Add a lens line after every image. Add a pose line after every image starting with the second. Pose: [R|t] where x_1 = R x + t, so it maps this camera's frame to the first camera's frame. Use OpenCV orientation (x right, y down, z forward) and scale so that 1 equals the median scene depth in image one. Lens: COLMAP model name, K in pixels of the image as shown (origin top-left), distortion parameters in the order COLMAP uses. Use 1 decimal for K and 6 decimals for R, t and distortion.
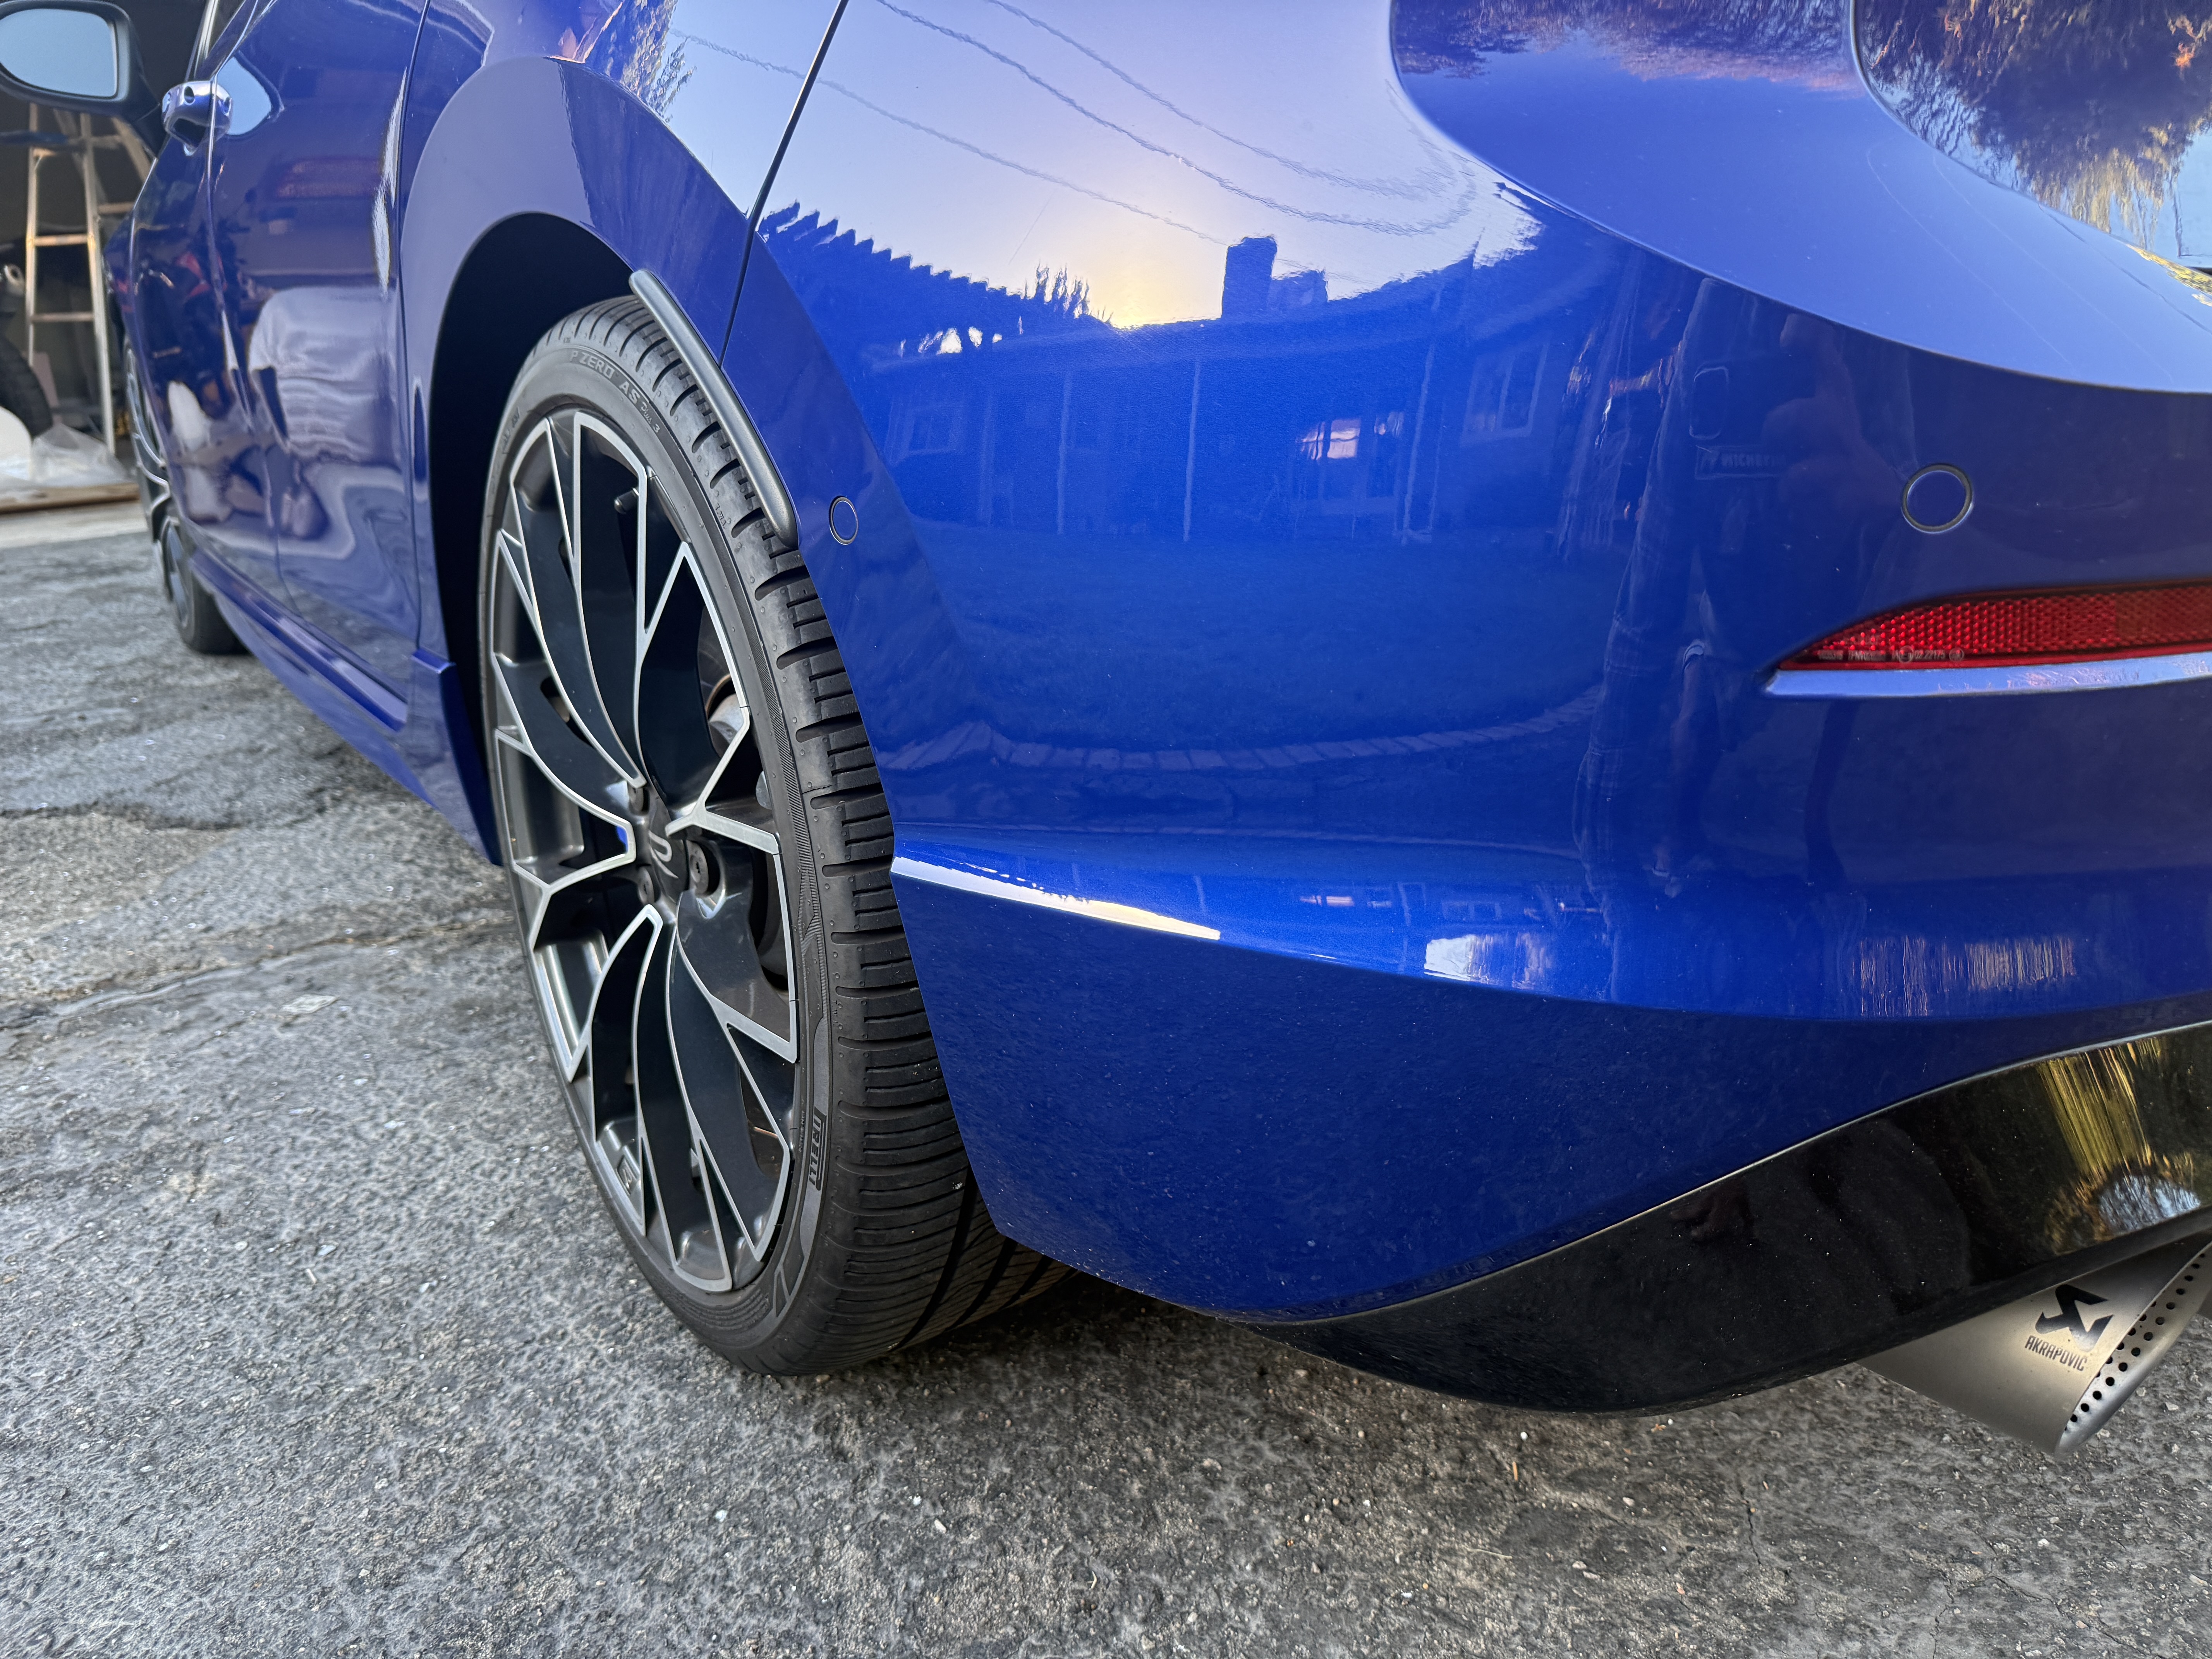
lens RADIAL K [[1551.9, 0, 1076.5], [0, 1551.9, 819.4], [0, 0, 1]] dist [-0.003299, -0.009945]
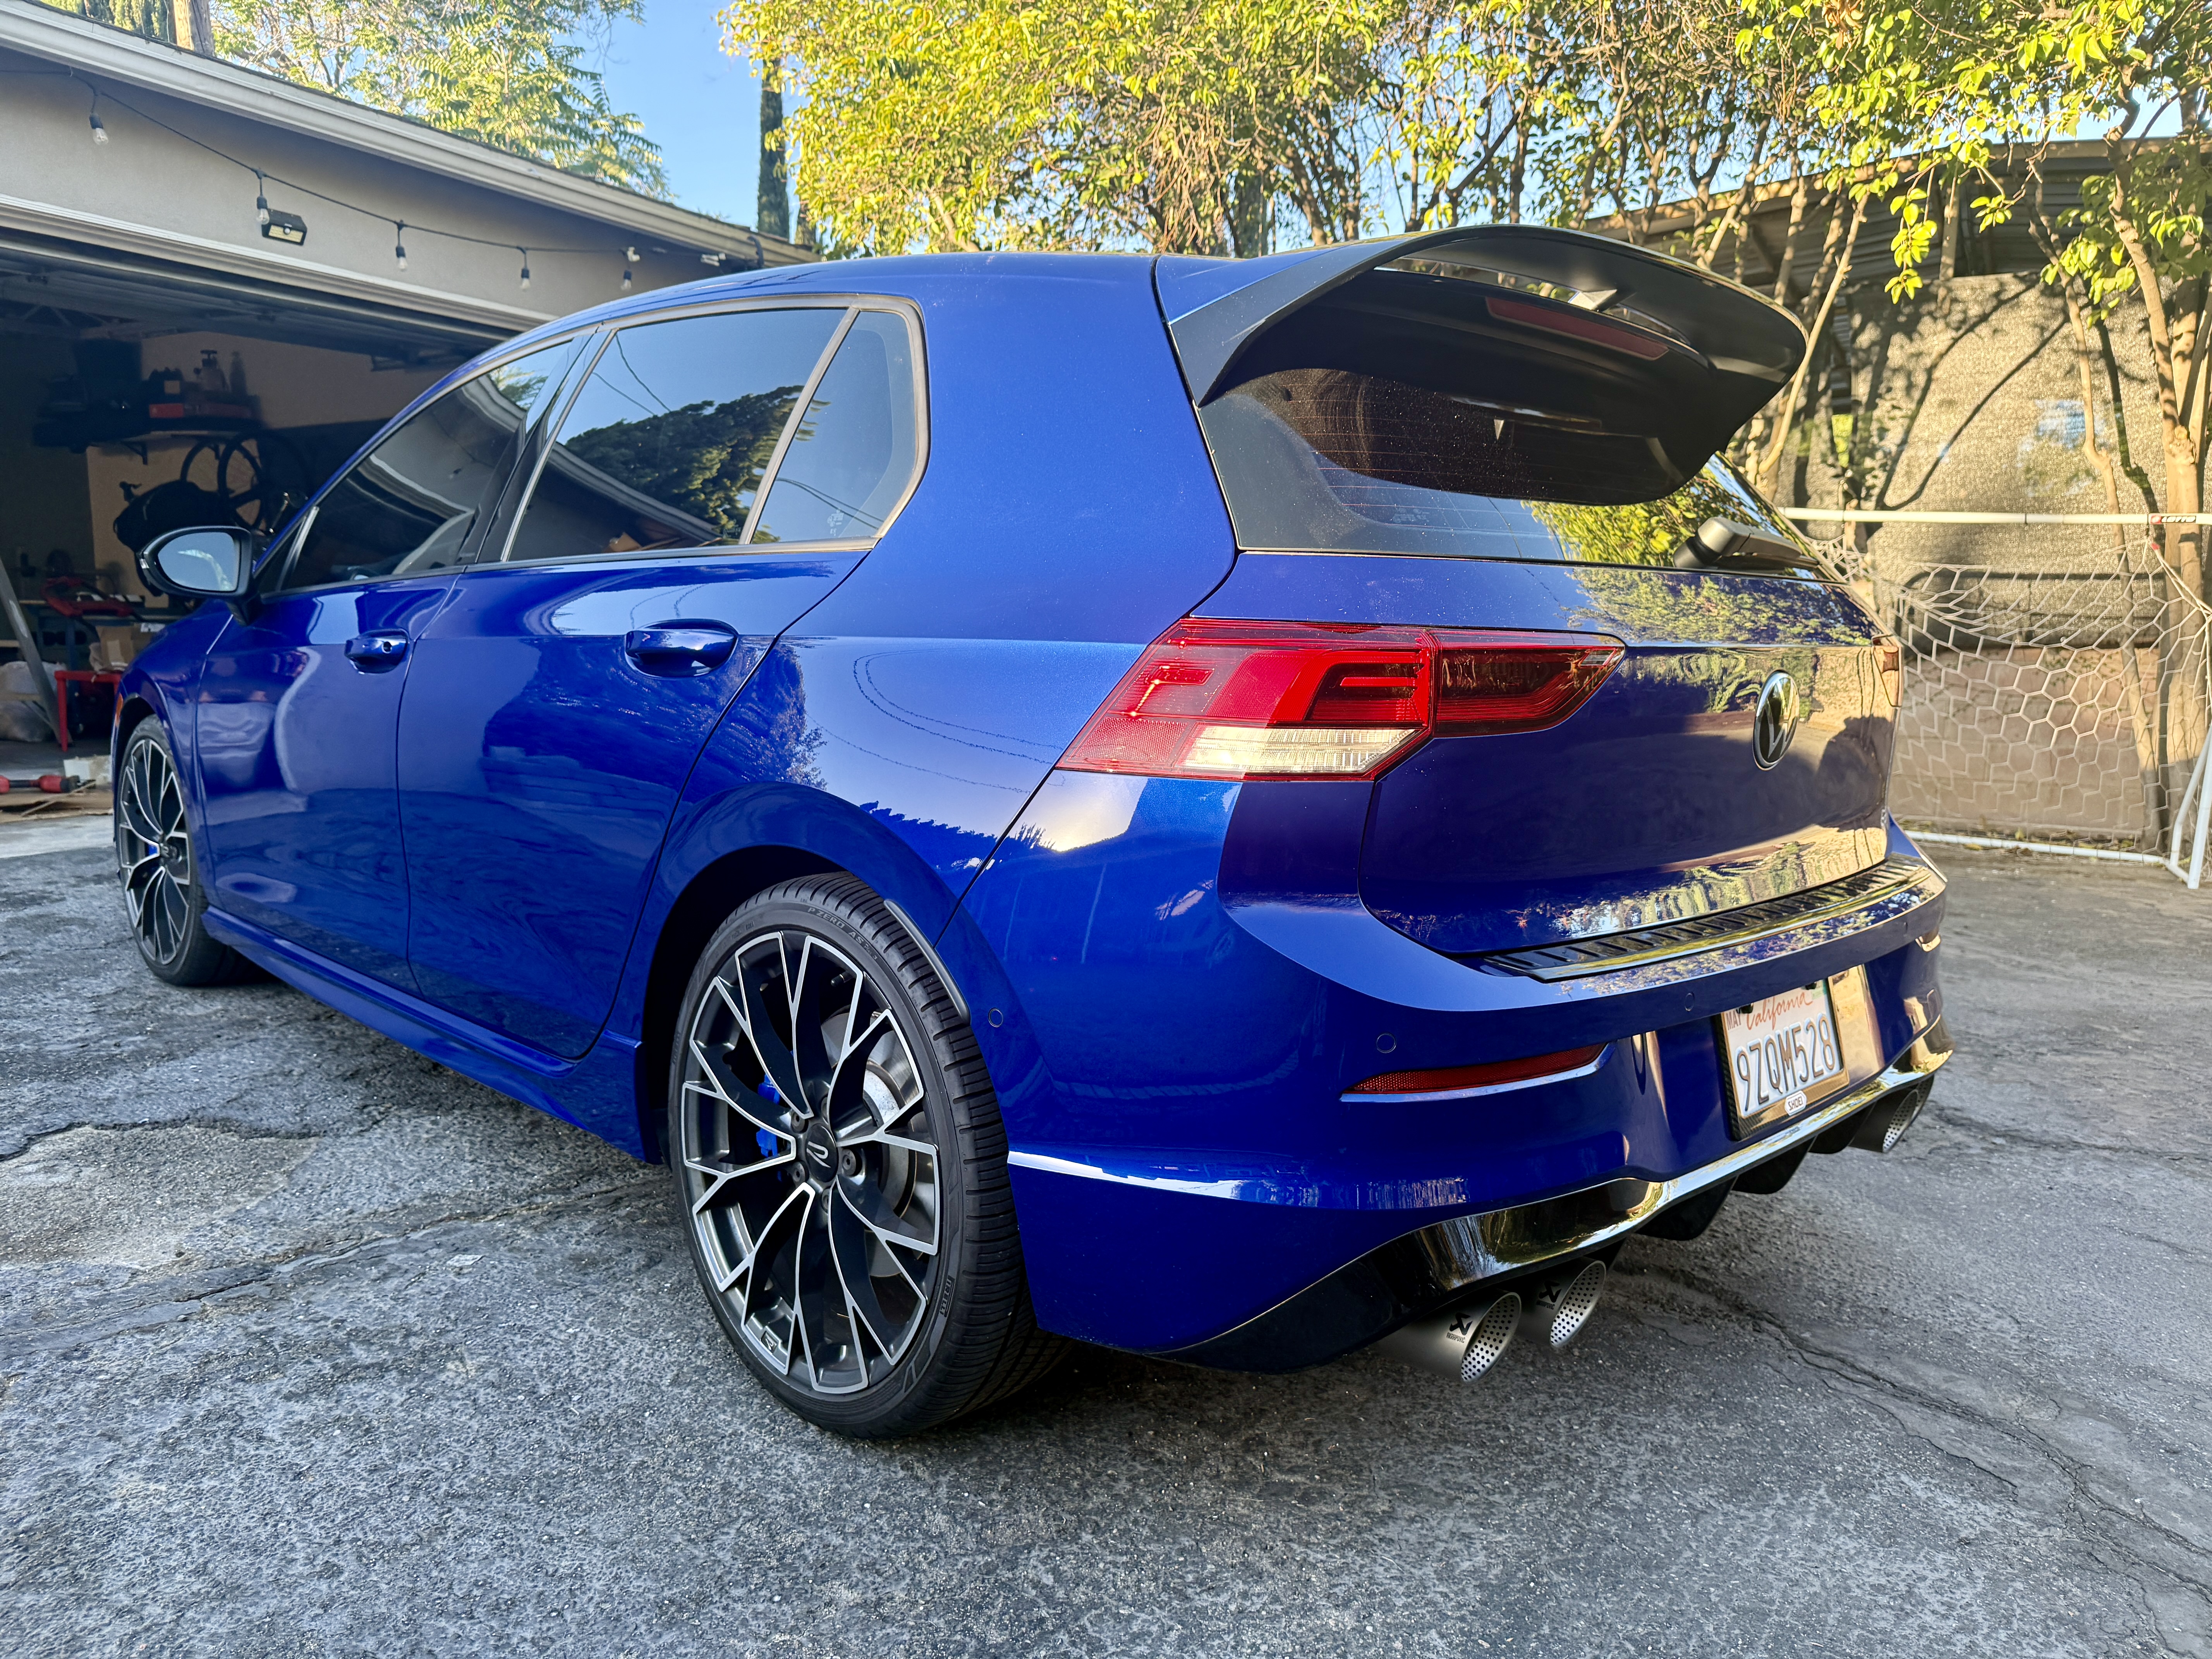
lens RADIAL K [[1551.9, 0, 1076.5], [0, 1551.9, 819.4], [0, 0, 1]] dist [-0.003299, -0.009945]
pose [[0.983348, 0.027763, 0.179597, -0.345270], [0.005698, 0.983065, -0.183166, -0.035344], [-0.181640, 0.181140, 0.966538, -1.071673]]
